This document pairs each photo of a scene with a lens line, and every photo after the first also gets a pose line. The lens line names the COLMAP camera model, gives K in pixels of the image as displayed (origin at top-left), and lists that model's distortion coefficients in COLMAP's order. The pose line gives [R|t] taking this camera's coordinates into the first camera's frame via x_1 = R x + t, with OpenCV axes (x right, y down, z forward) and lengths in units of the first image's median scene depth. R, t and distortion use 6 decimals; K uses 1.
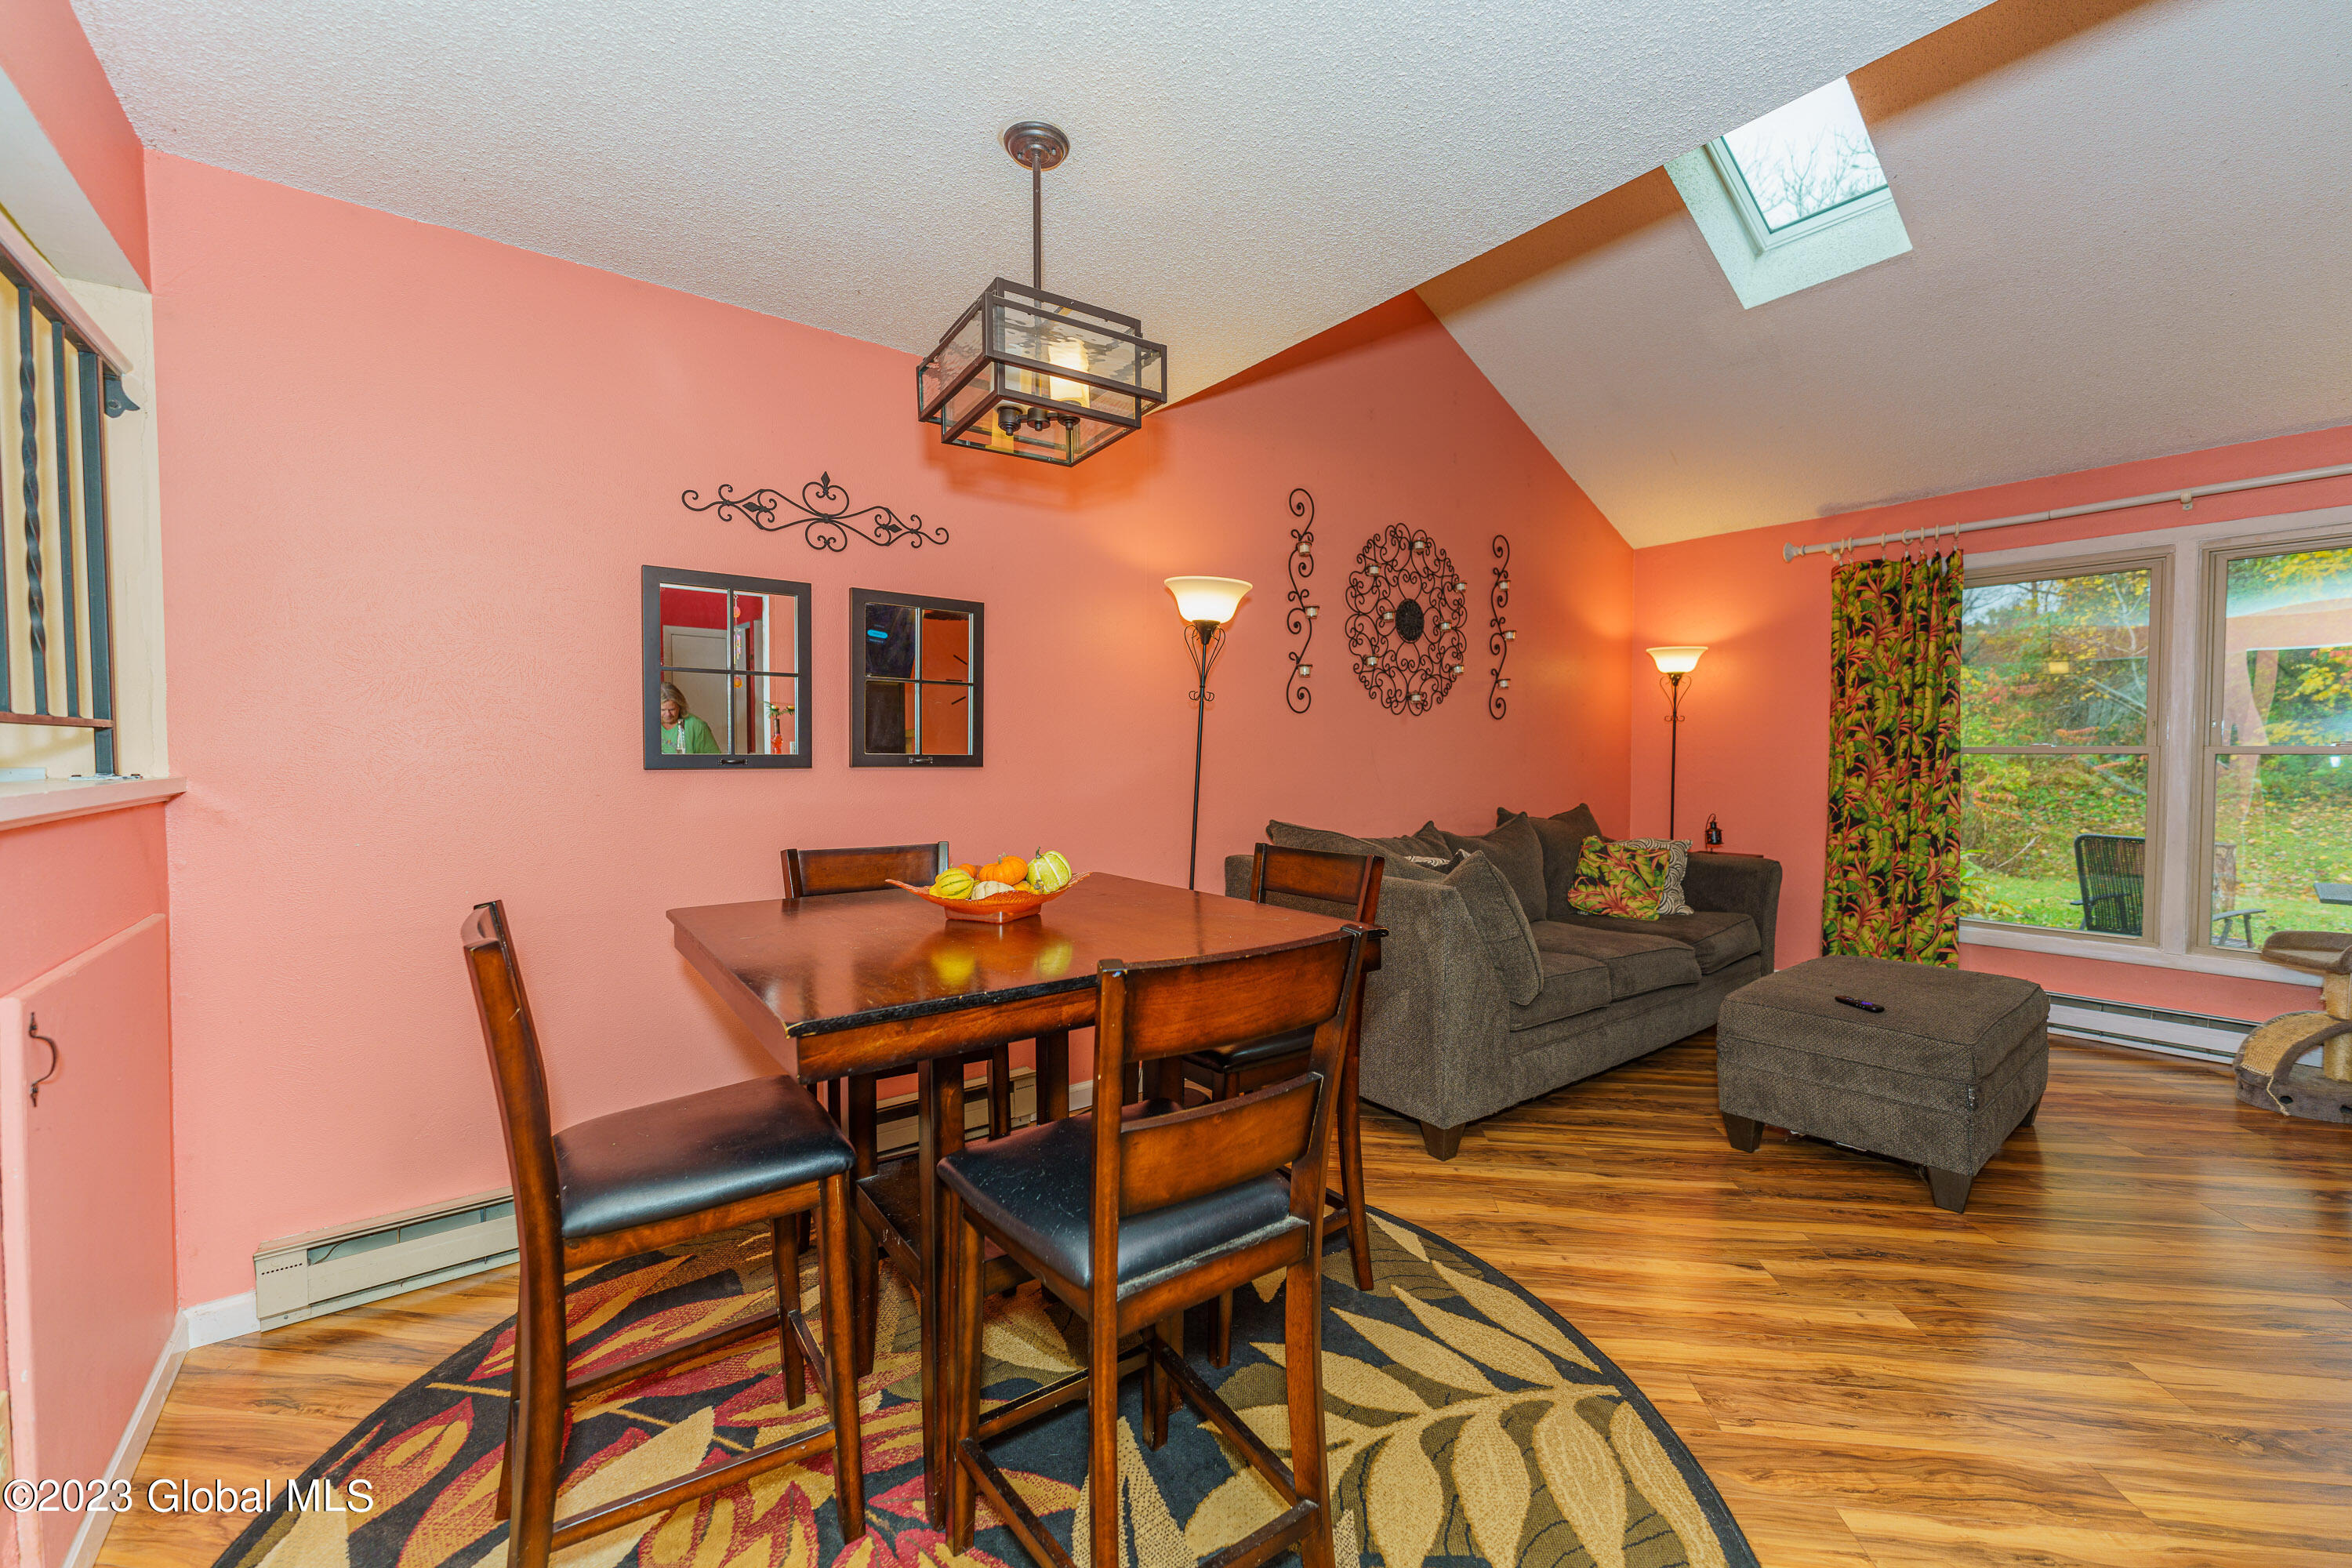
lens RADIAL K [[935.9, 0, 1176.1], [0, 935.9, 776.9], [0, 0, 1]] dist [0.003343, -0.000915]
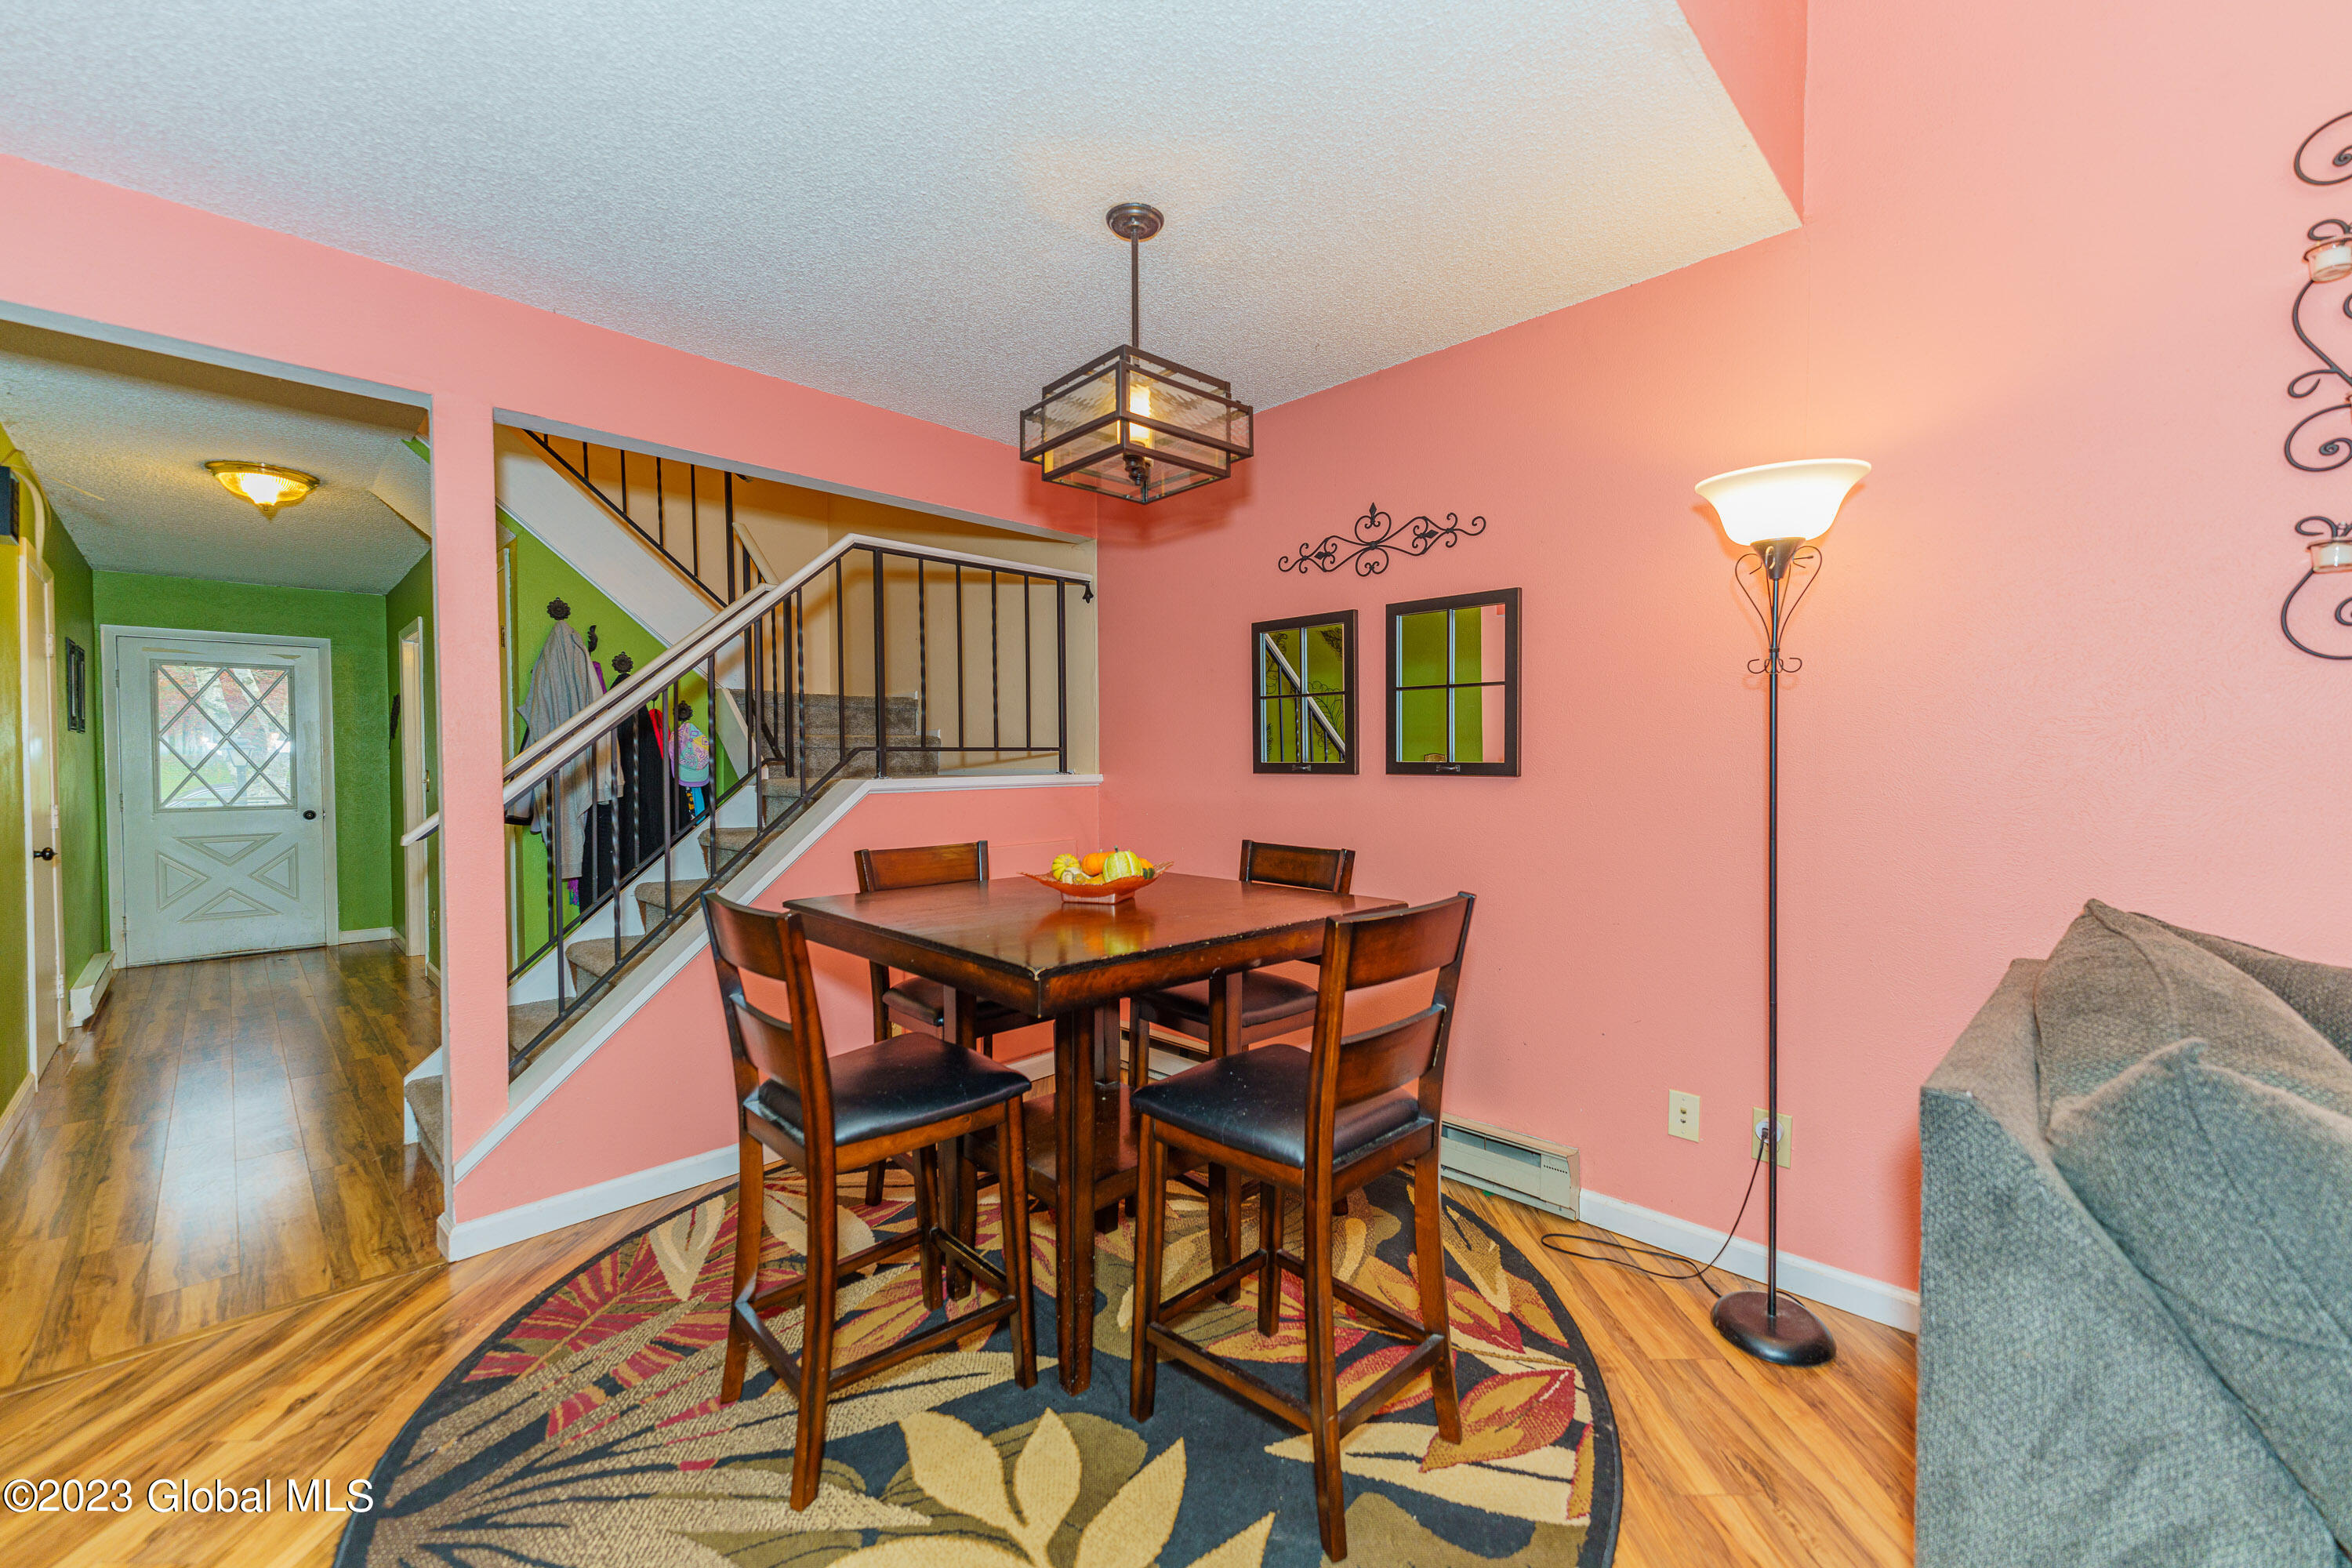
lens RADIAL K [[935.9, 0, 1174.0], [0, 935.9, 779.3], [0, 0, 1]] dist [0.003343, -0.000915]
pose [[0.134944, 0.018963, -0.990672, 0.422175], [-0.019703, 0.999671, 0.016451, -0.011026], [0.990657, 0.017299, 0.135273, 0.390956]]
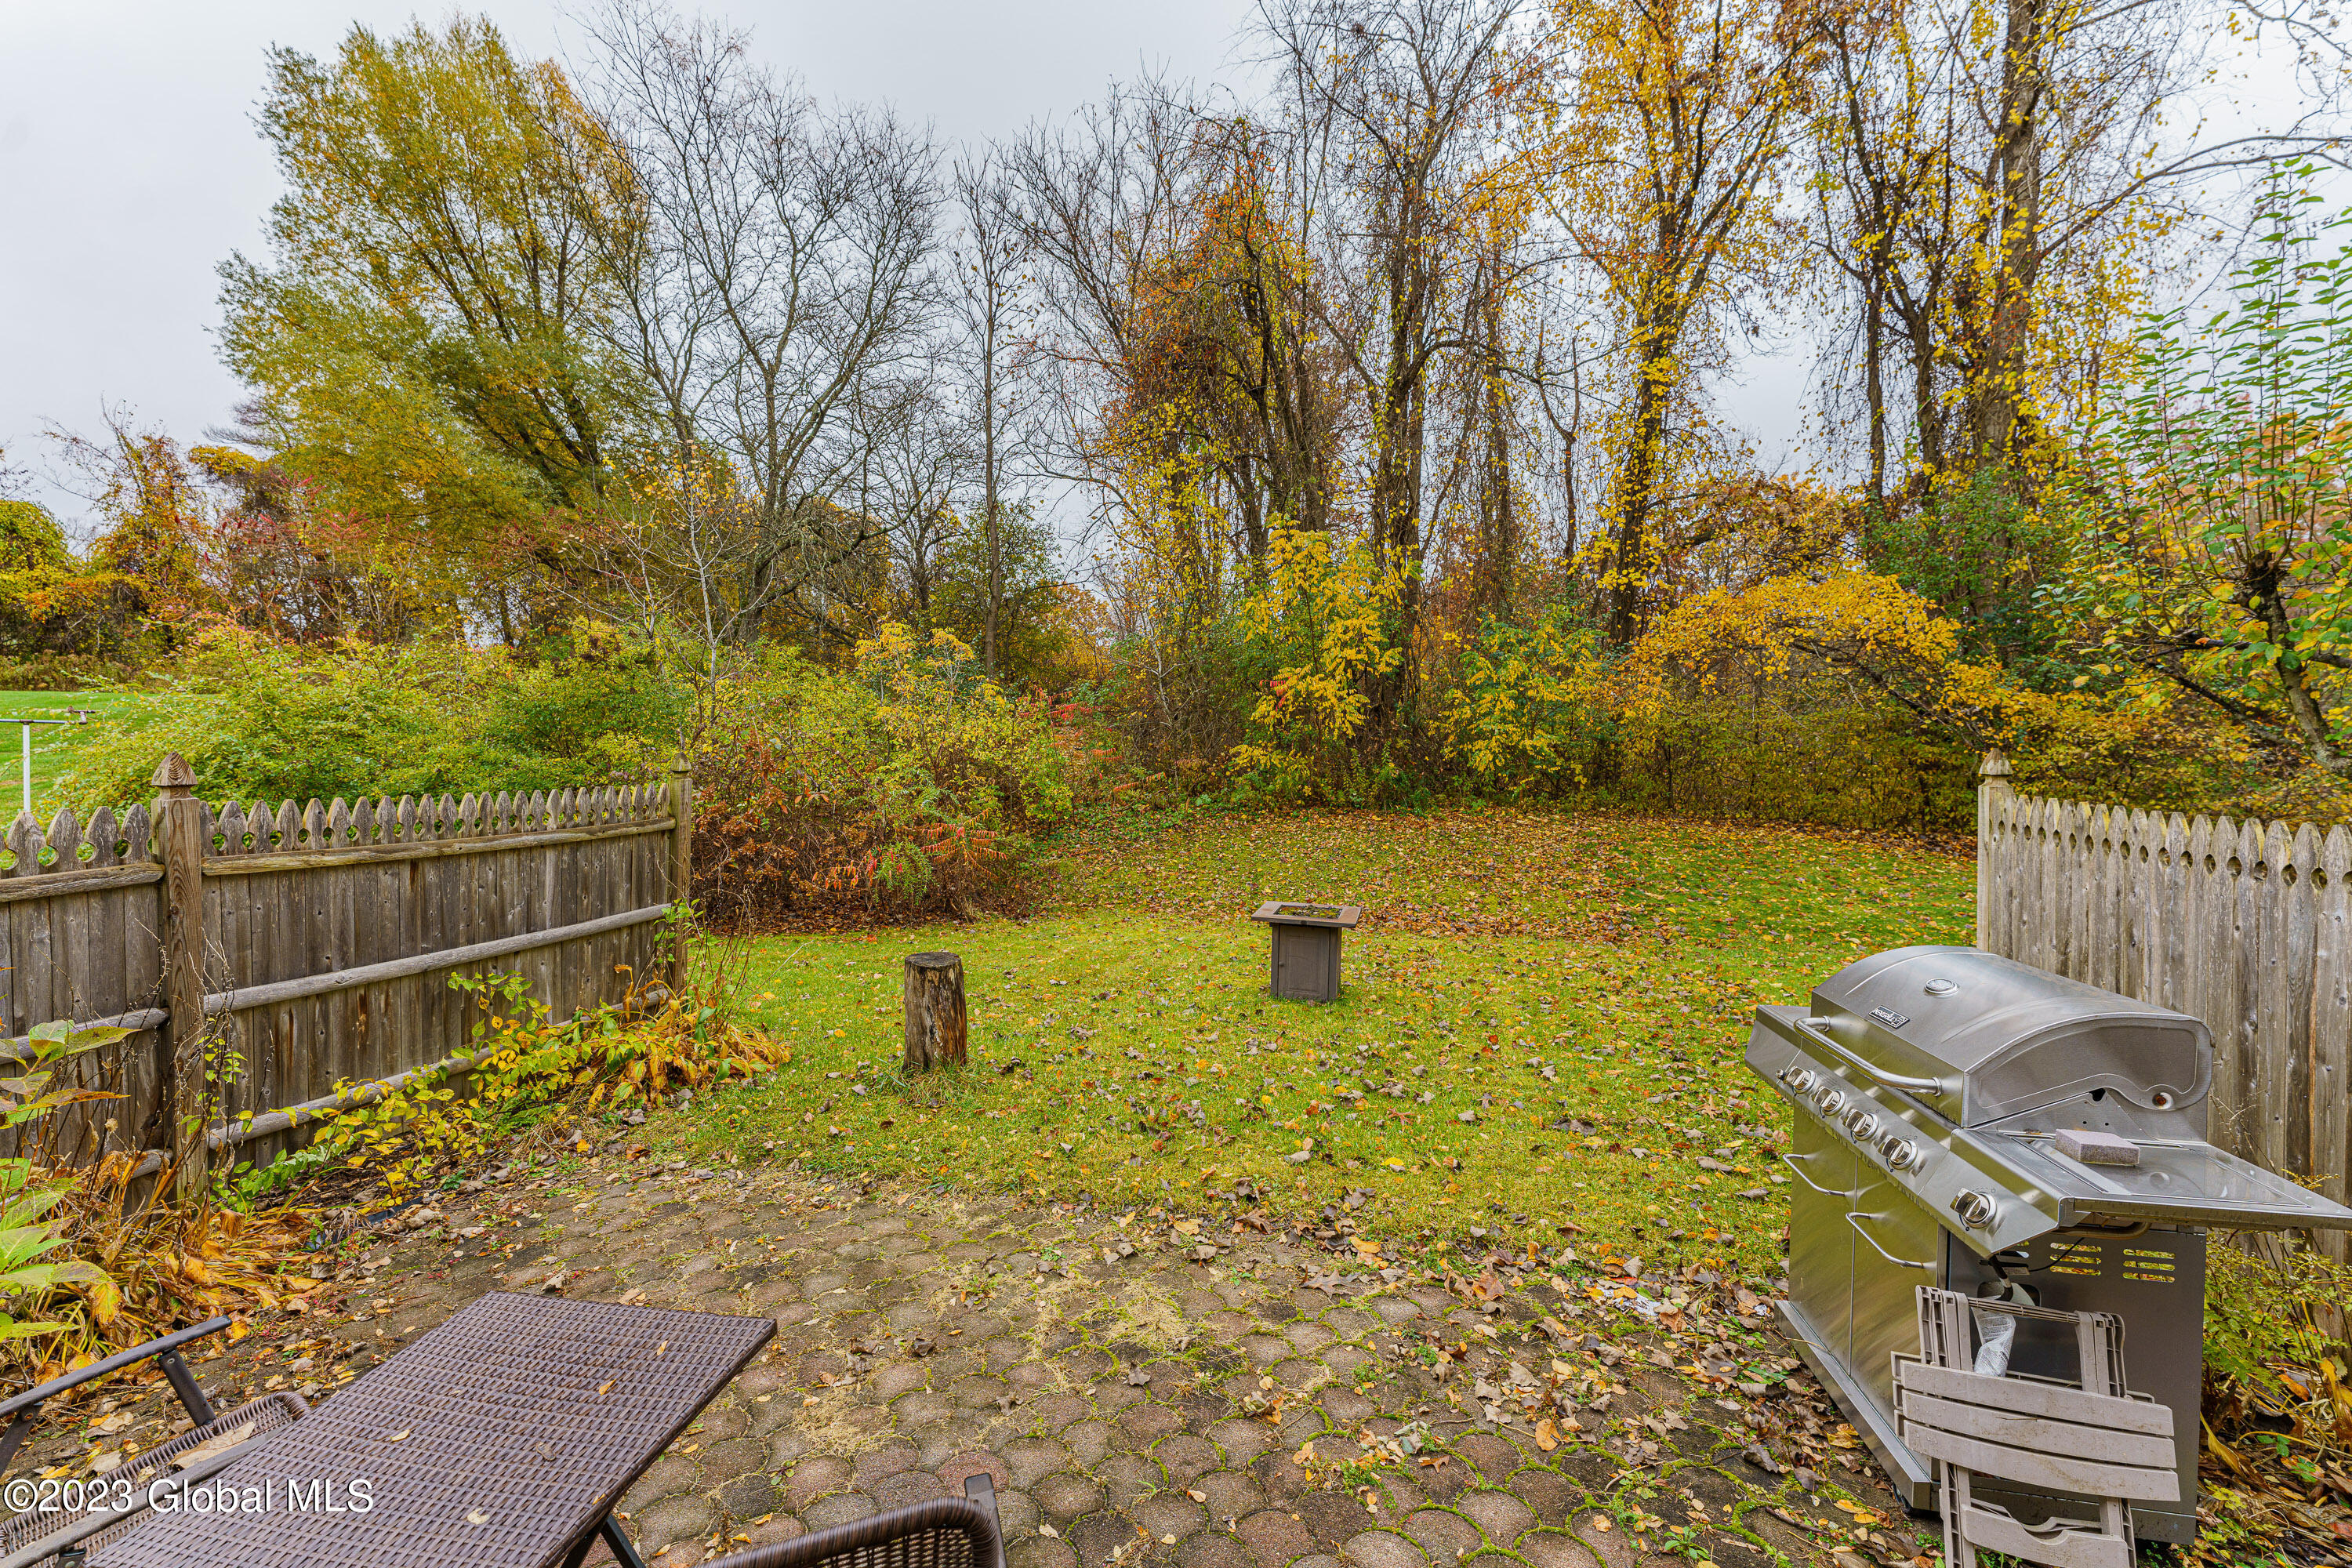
lens RADIAL K [[935.9, 0, 1173.2], [0, 935.9, 781.7], [0, 0, 1]] dist [0.003343, -0.000915]
pose [[0.787576, -0.028845, 0.615543, 1.268509], [0.022487, 0.999584, 0.018070, -0.104246], [-0.615808, -0.000389, 0.787896, 0.539893]]
